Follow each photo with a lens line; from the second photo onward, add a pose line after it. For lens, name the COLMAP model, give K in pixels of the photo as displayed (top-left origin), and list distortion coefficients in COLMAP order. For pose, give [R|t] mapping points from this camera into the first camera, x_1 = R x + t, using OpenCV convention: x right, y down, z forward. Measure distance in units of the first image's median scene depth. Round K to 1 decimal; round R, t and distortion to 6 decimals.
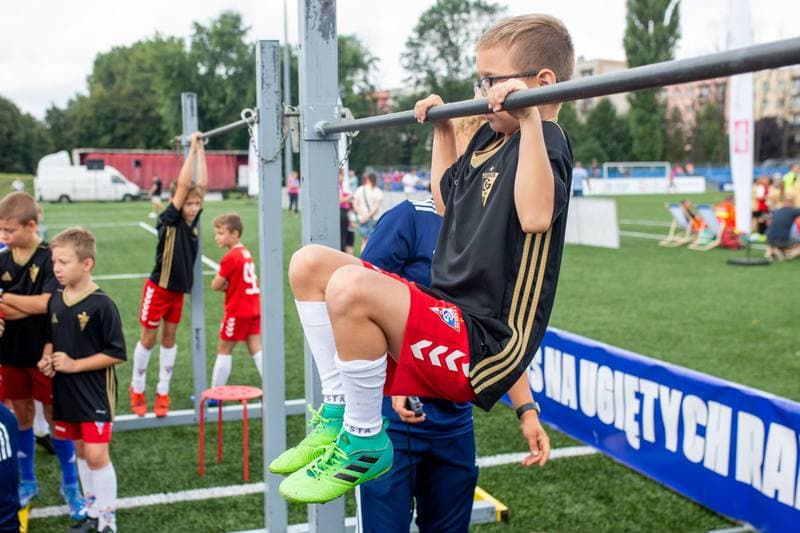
lens RADIAL K [[933.2, 0, 382.9], [0, 933.2, 269.3], [0, 0, 1]] dist [-0.037400, -0.034644]
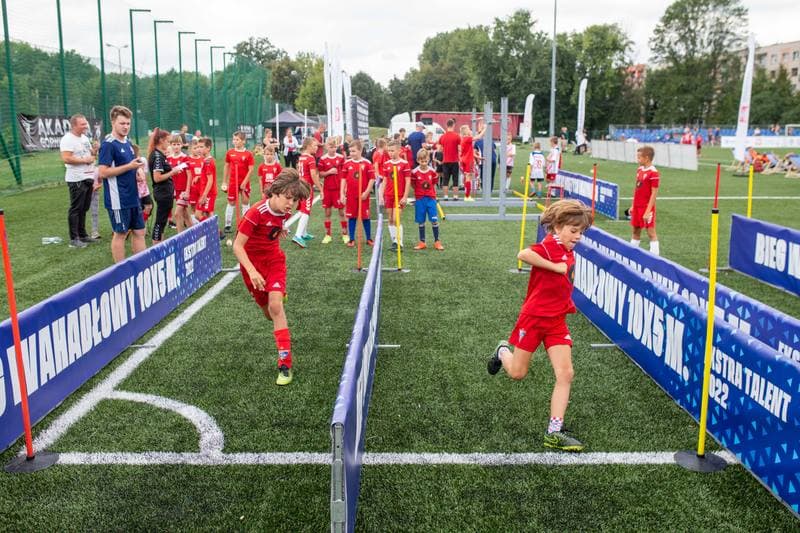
lens RADIAL K [[933.2, 0, 382.9], [0, 933.2, 269.3], [0, 0, 1]] dist [-0.037400, -0.034644]
pose [[0.947528, 0.058875, -0.314204, 0.092574], [-0.043295, 0.997472, 0.056343, 0.036434], [0.316727, -0.039783, 0.947682, -0.375182]]
